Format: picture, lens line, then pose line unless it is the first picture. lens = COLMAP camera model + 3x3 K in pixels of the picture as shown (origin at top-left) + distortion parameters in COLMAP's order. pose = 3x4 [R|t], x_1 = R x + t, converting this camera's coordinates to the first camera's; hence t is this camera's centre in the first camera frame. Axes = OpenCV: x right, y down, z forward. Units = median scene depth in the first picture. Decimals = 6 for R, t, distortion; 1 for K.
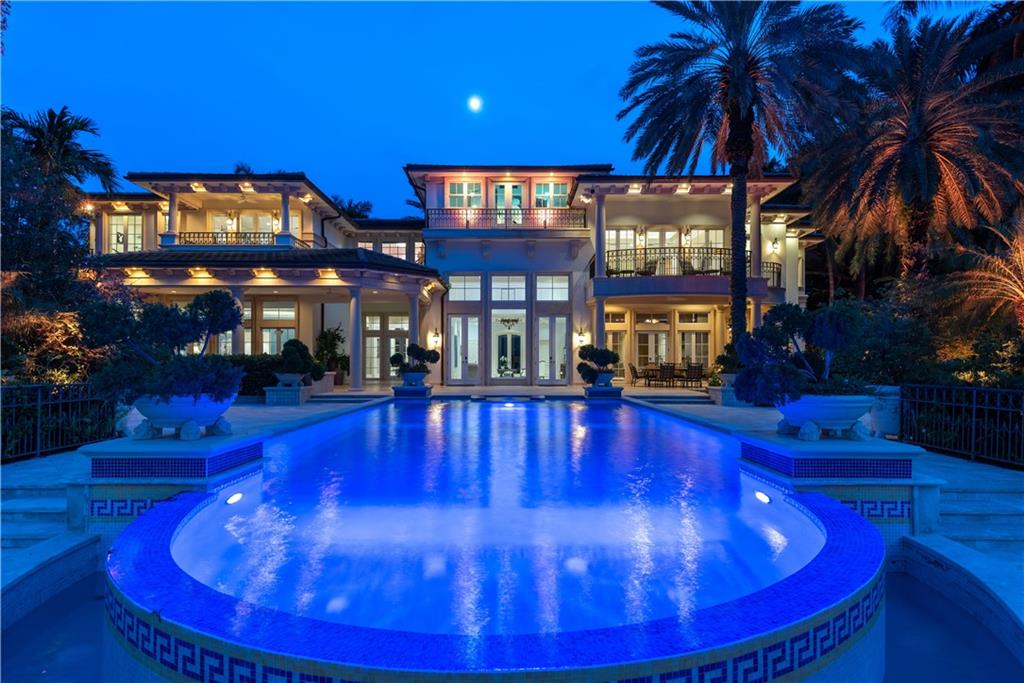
lens RADIAL K [[553.1, 0, 510.8], [0, 553.1, 367.8], [0, 0, 1]] dist [0.000581, 0.000013]
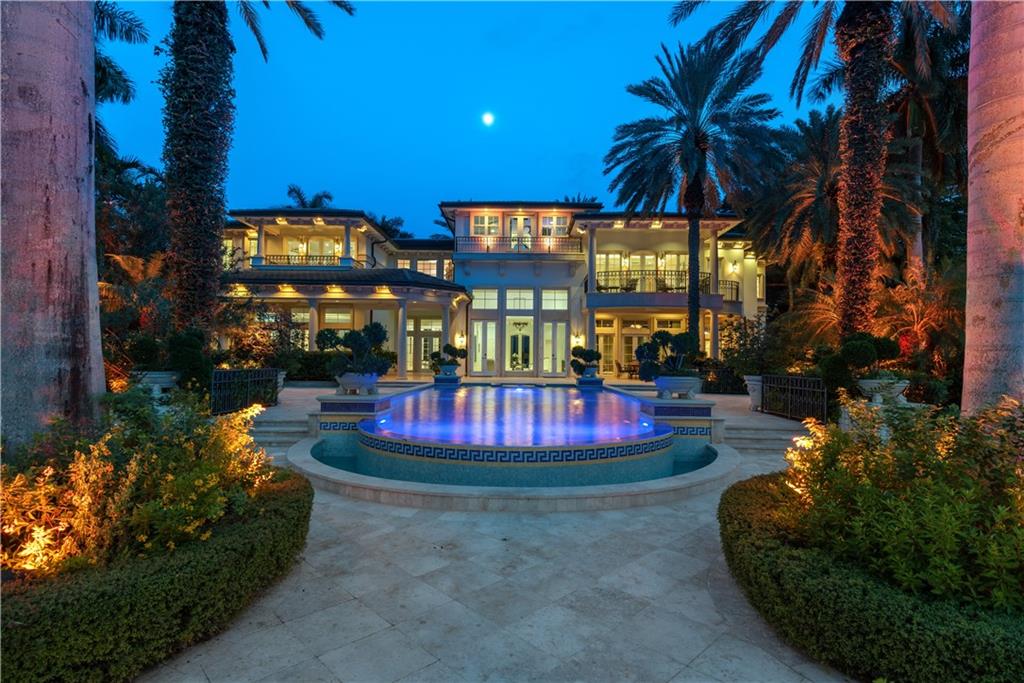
lens RADIAL K [[550.5, 0, 514.7], [0, 550.5, 352.4], [0, 0, 1]] dist [-0.000426, -0.000912]
pose [[0.999863, 0.010315, -0.012954, 0.001771], [-0.010569, 0.999750, -0.019696, 0.001344], [0.012748, 0.019831, 0.999722, -0.257027]]
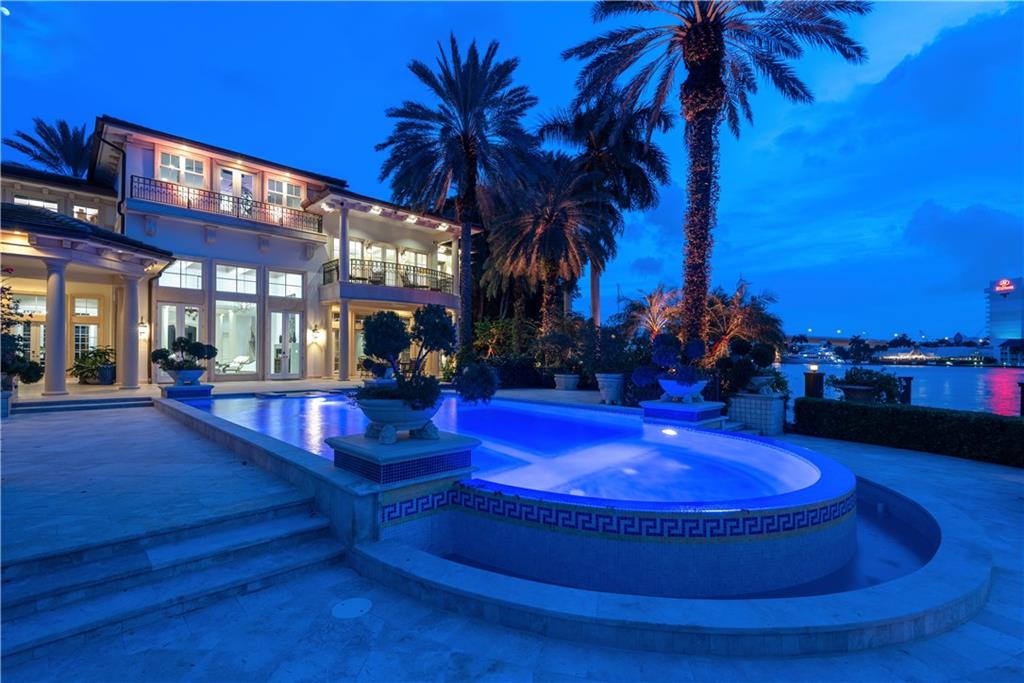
lens RADIAL K [[475.3, 0, 537.6], [0, 475.3, 358.0], [0, 0, 1]] dist [0.031882, -0.036035]
pose [[0.678928, 0.000492, 0.734205, -0.267825], [0.000326, 0.999999, -0.000972, -0.007402], [-0.734205, 0.000900, 0.678927, 0.053862]]
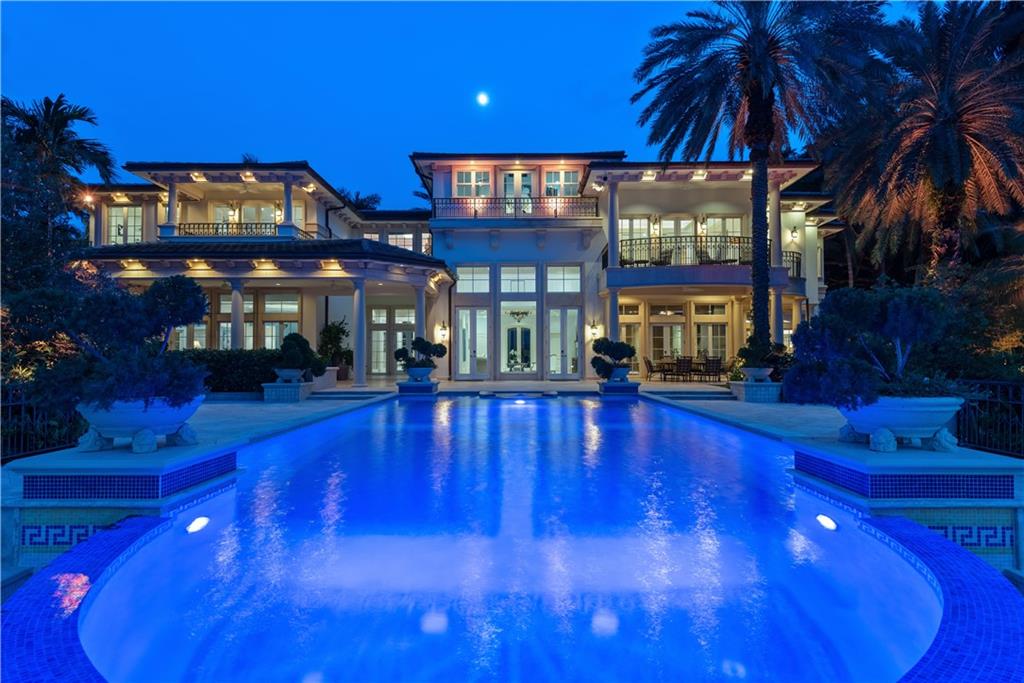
lens RADIAL K [[550.5, 0, 514.7], [0, 550.5, 352.4], [0, 0, 1]] dist [-0.000426, -0.000912]
pose [[0.999952, -0.003449, -0.009217, -0.001930], [0.003306, 0.999874, -0.015548, -0.001612], [0.009269, 0.015517, 0.999837, 0.041078]]
